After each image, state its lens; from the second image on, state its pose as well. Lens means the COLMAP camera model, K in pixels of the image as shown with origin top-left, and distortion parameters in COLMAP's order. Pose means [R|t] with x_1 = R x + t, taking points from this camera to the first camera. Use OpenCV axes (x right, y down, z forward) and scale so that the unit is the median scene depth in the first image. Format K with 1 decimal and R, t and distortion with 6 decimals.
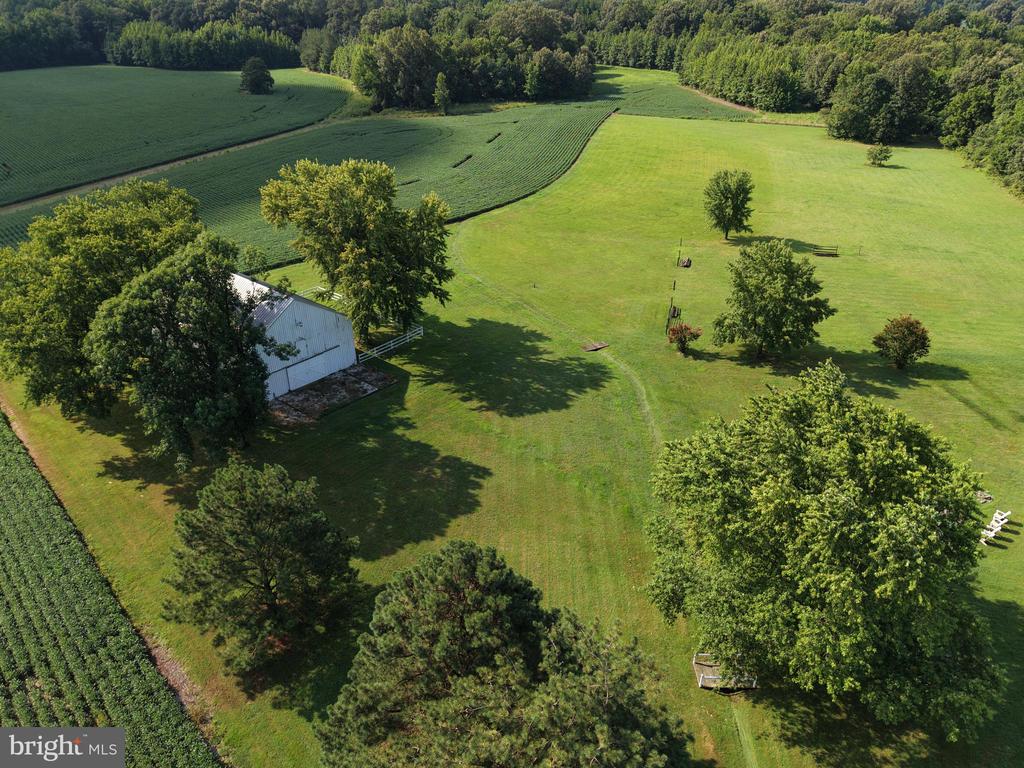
lens RADIAL K [[735.7, 0, 512.0], [0, 735.7, 384.0], [0, 0, 1]] dist [0.046264, -0.052337]
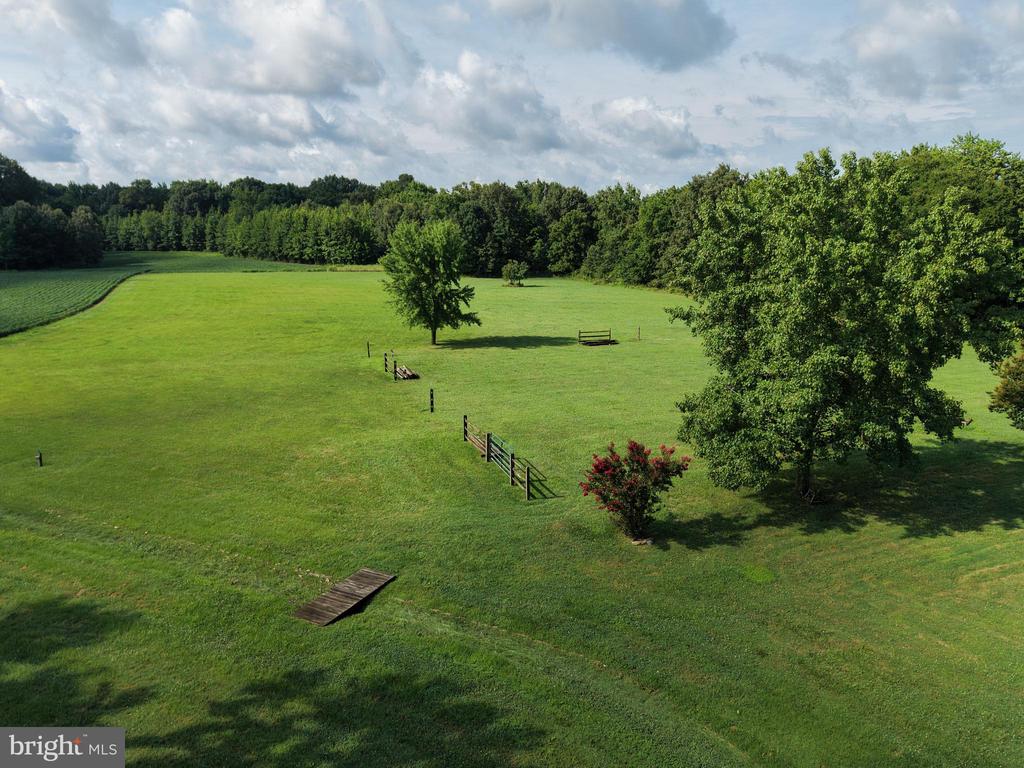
lens RADIAL K [[735.7, 0, 512.0], [0, 735.7, 384.0], [0, 0, 1]] dist [0.046264, -0.052337]
pose [[0.818354, -0.107239, 0.564620, 0.008040], [0.261268, 0.944468, -0.199295, -0.019010], [-0.511894, 0.310611, 0.800928, 0.259778]]
